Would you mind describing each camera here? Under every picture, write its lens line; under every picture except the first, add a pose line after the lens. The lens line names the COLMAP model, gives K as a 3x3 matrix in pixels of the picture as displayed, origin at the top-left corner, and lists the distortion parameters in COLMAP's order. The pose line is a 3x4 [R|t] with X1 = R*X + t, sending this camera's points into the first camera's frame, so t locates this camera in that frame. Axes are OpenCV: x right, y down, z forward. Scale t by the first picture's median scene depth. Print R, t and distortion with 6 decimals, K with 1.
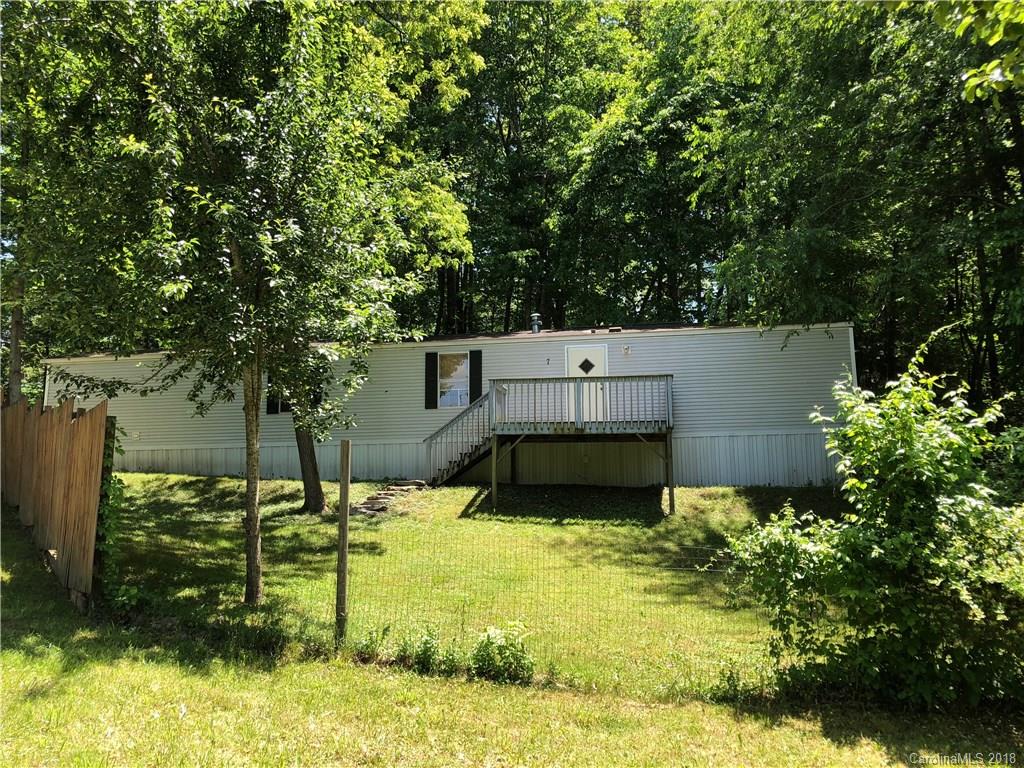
lens RADIAL K [[833.7, 0, 515.5], [0, 833.7, 337.3], [0, 0, 1]] dist [0.000173, -0.003063]
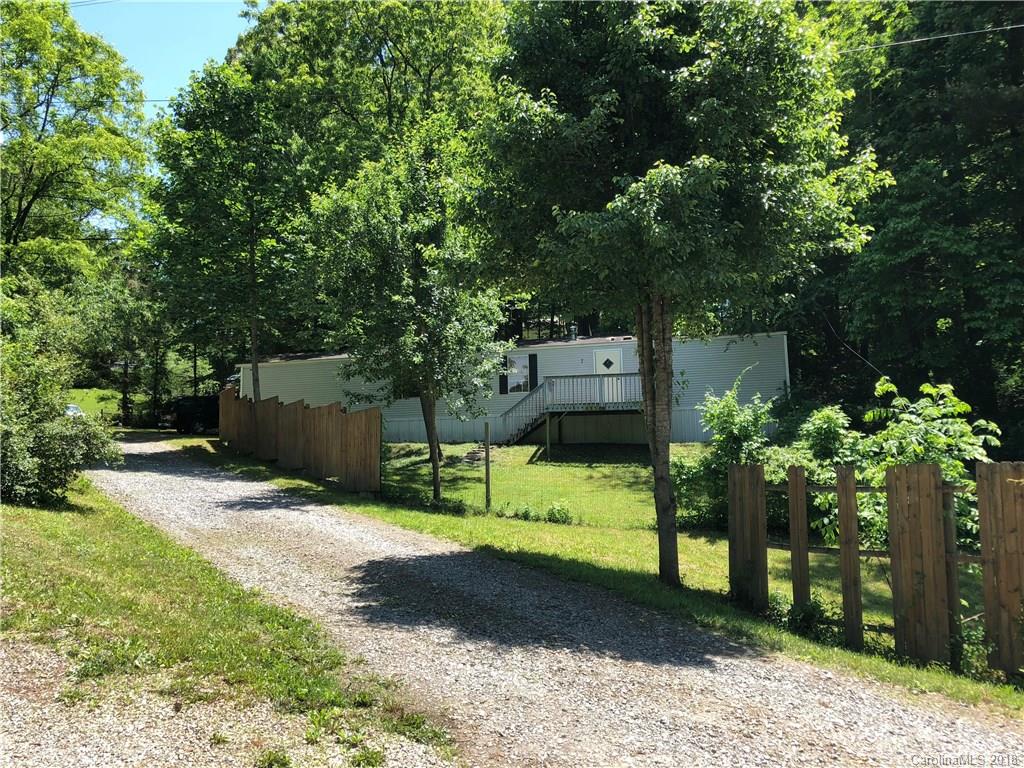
lens RADIAL K [[832.4, 0, 512.0], [0, 832.4, 384.0], [0, 0, 1]] dist [0.000220, -0.000014]
pose [[0.998312, -0.018465, -0.055070, -0.005411], [0.023805, 0.994908, 0.097937, -0.089635], [0.052981, -0.099082, 0.993668, -0.549927]]
